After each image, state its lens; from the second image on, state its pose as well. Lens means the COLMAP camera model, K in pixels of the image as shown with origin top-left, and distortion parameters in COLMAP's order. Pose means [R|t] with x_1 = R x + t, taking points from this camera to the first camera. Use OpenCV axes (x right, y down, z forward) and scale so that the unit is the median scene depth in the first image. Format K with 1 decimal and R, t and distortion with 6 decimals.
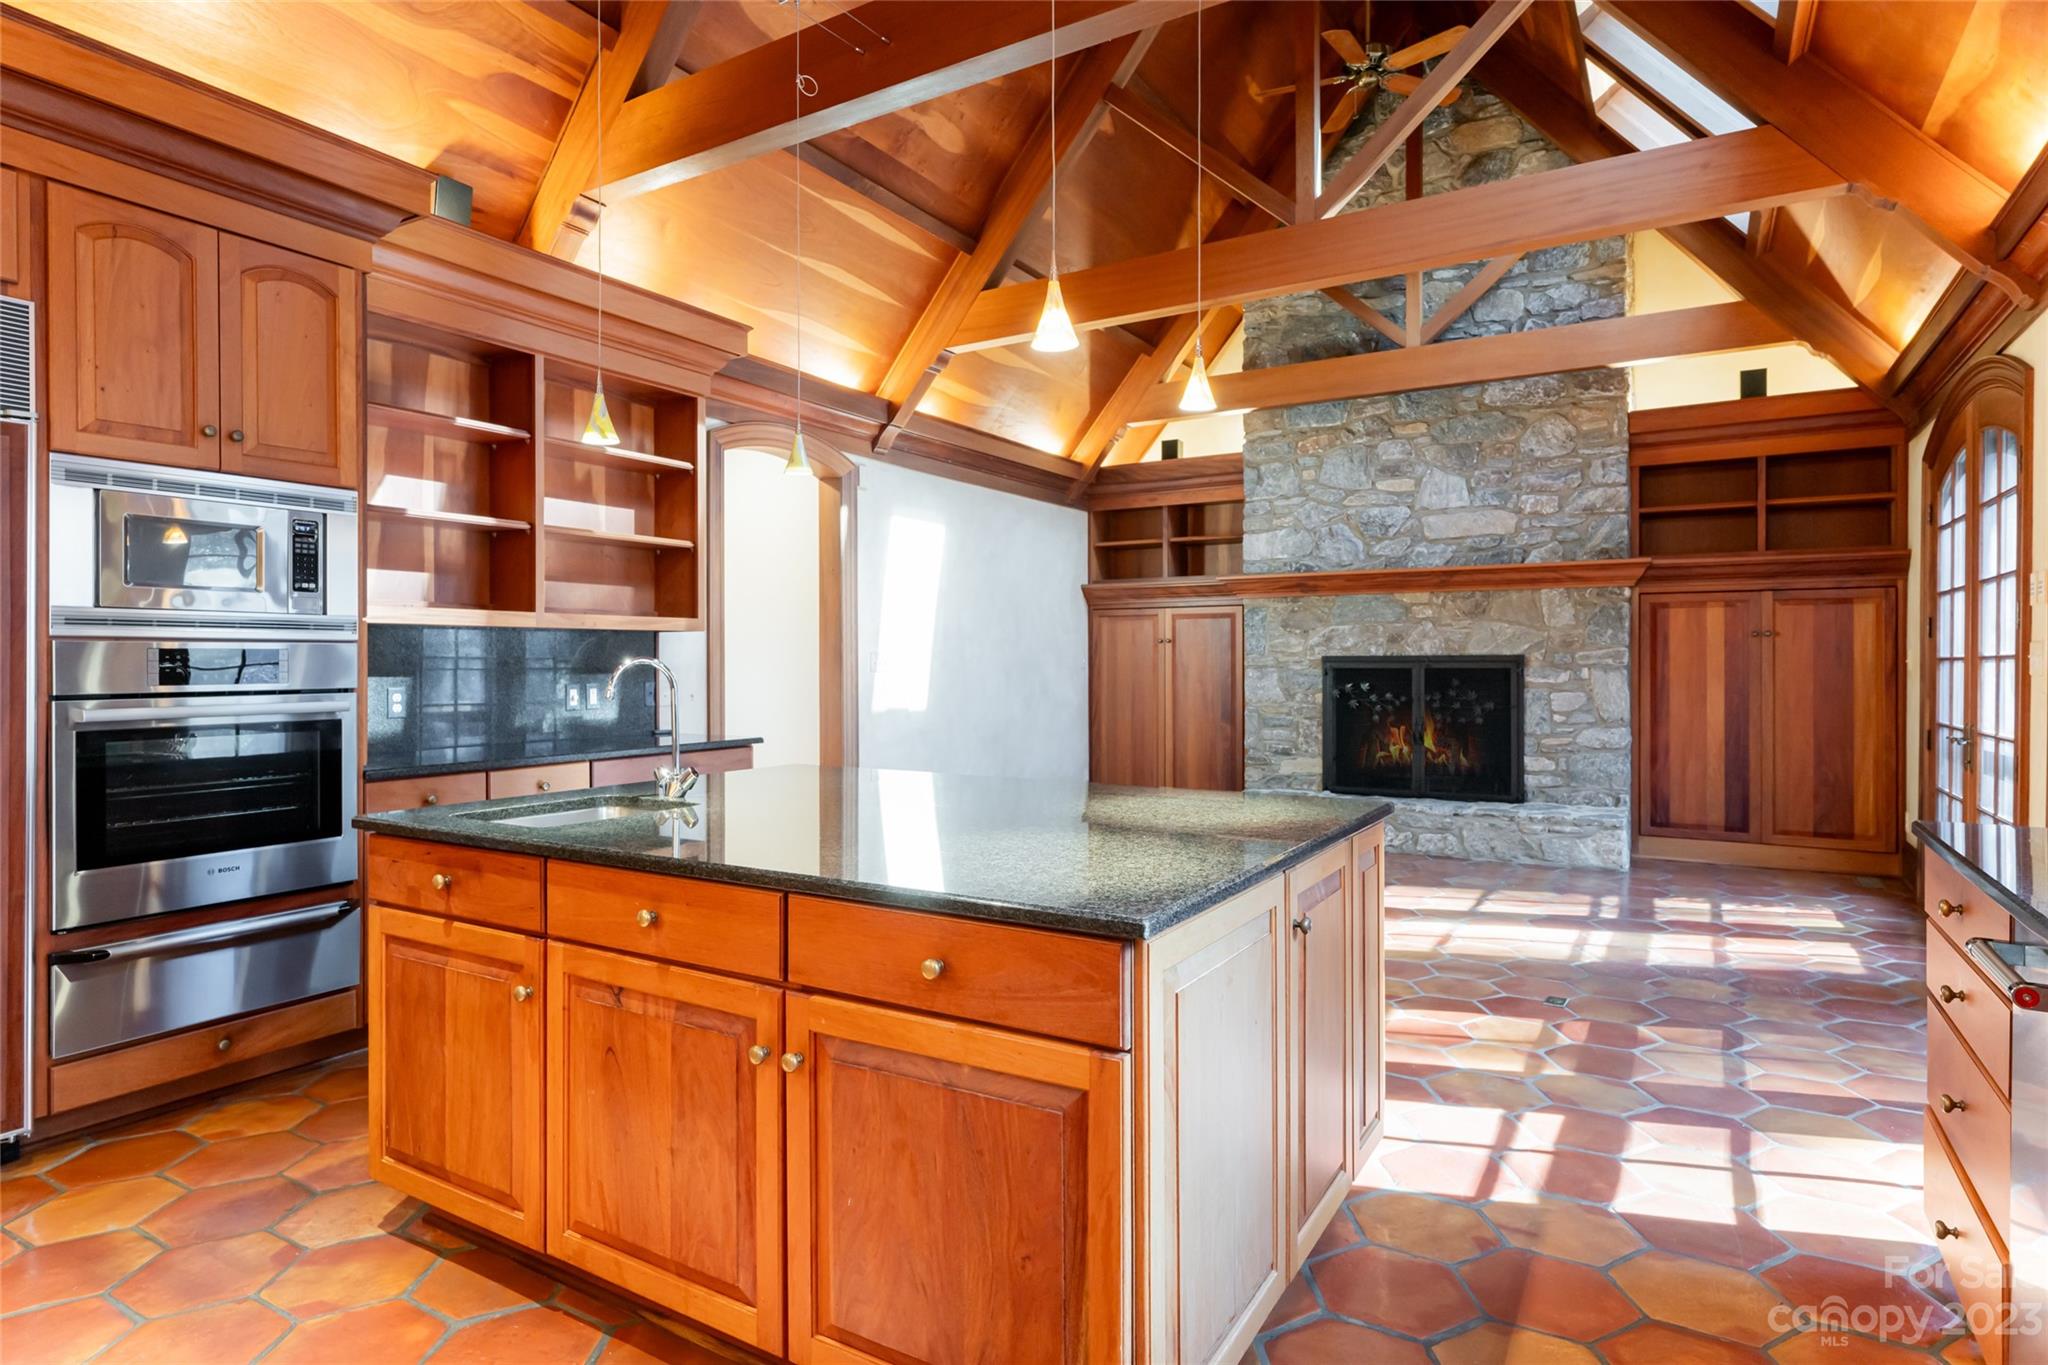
lens RADIAL K [[1153.7, 0, 1004.0], [0, 1153.7, 662.7], [0, 0, 1]] dist [0.010096, -0.003323]
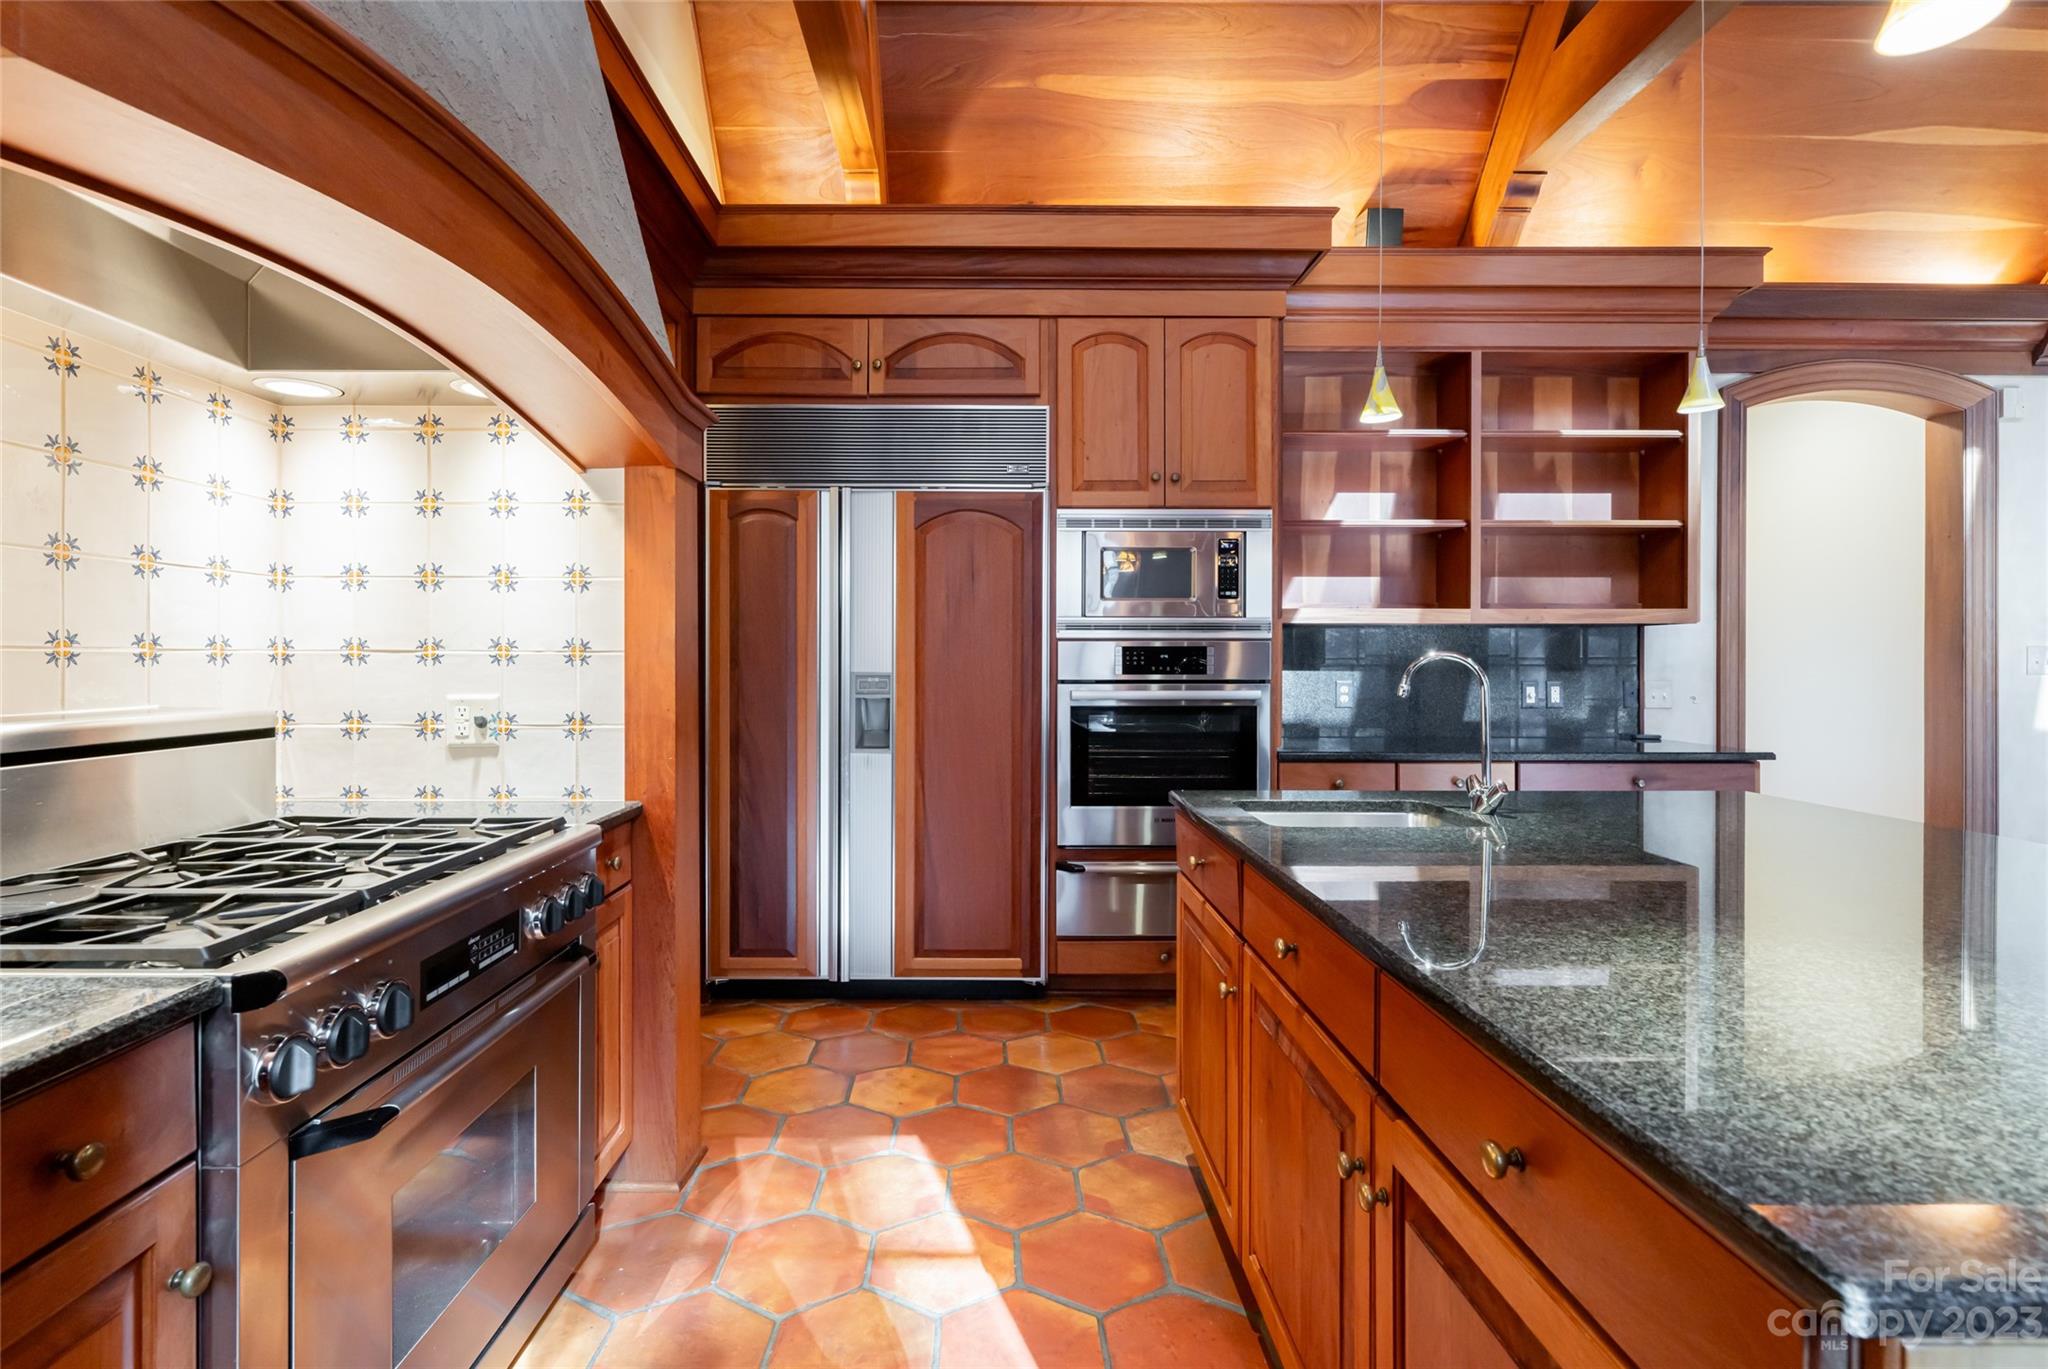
lens RADIAL K [[967.9, 0, 950.7], [0, 967.9, 660.4], [0, 0, 1]] dist [0.000990, -0.001059]
pose [[0.512523, 0.005661, -0.858655, 0.057259], [-0.005103, 0.999981, 0.003547, 0.000440], [0.858658, 0.002564, 0.512542, 0.122742]]
